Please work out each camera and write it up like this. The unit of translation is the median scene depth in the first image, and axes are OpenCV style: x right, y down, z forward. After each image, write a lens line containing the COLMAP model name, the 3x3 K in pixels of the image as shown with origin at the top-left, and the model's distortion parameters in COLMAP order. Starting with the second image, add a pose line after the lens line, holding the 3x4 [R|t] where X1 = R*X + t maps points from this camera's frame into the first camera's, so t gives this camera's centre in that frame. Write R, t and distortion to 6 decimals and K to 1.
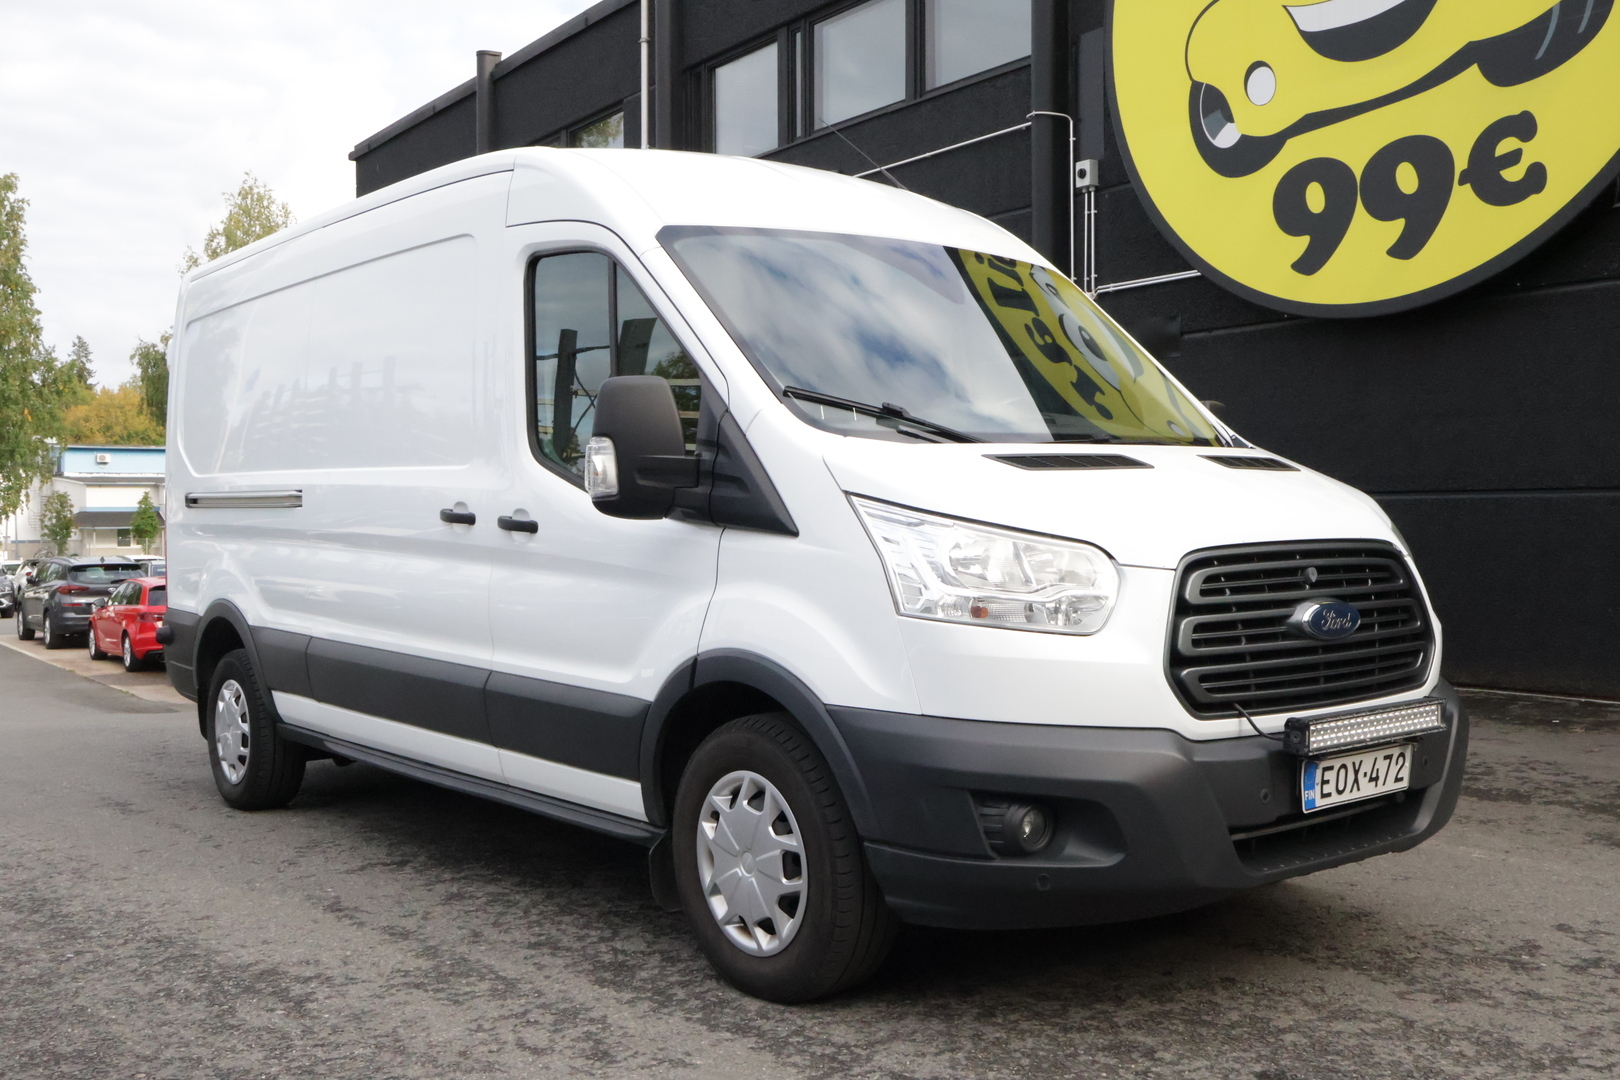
lens RADIAL K [[1577.7, 0, 810.0], [0, 1577.7, 540.0], [0, 0, 1]] dist [-0.006556, 0.004041]
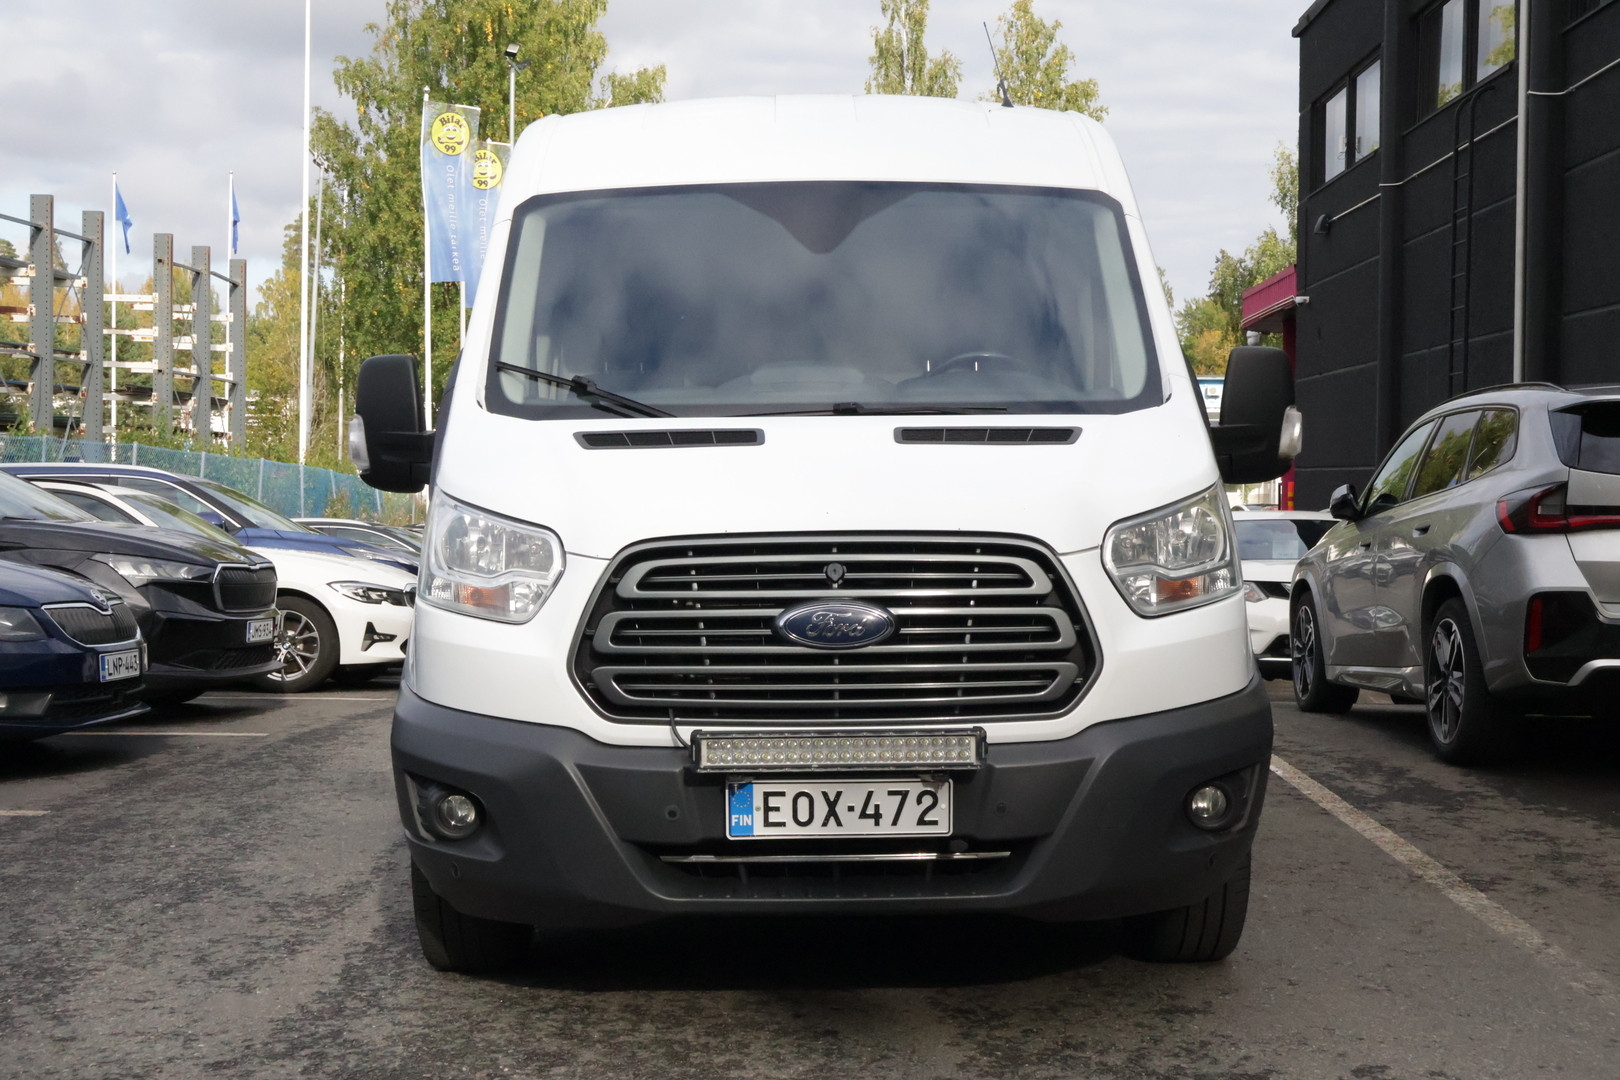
lens RADIAL K [[1975.4, 0, 810.0], [0, 1975.4, 540.0], [0, 0, 1]] dist [-0.006875, -0.003725]
pose [[0.792701, 0.030327, -0.608856, 0.998981], [-0.015573, 0.999443, 0.029506, -0.027883], [0.609412, -0.013908, 0.792732, 0.145937]]
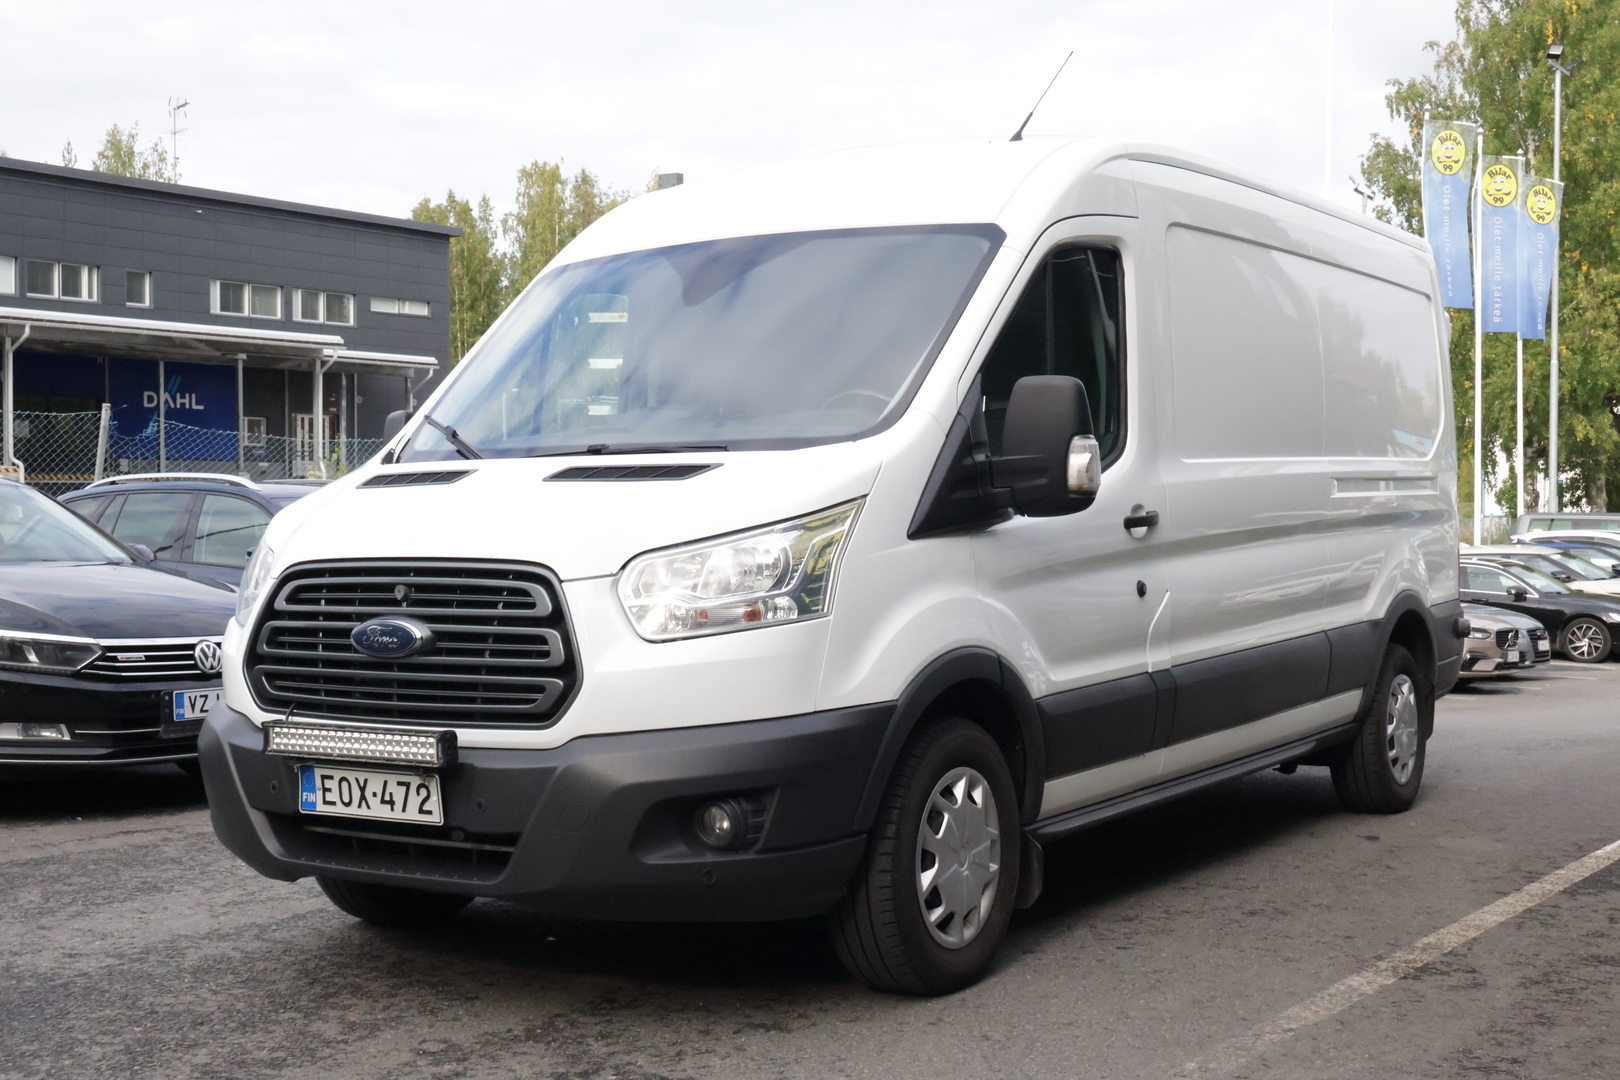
lens RADIAL K [[2045.2, 0, 855.2], [0, 2045.2, 535.3], [0, 0, 1]] dist [-0.017280, 0.290387]
pose [[0.339522, 0.022168, -0.940337, 1.699014], [-0.015188, 0.999721, 0.018084, -0.043577], [0.940475, 0.008142, 0.339764, 0.861829]]
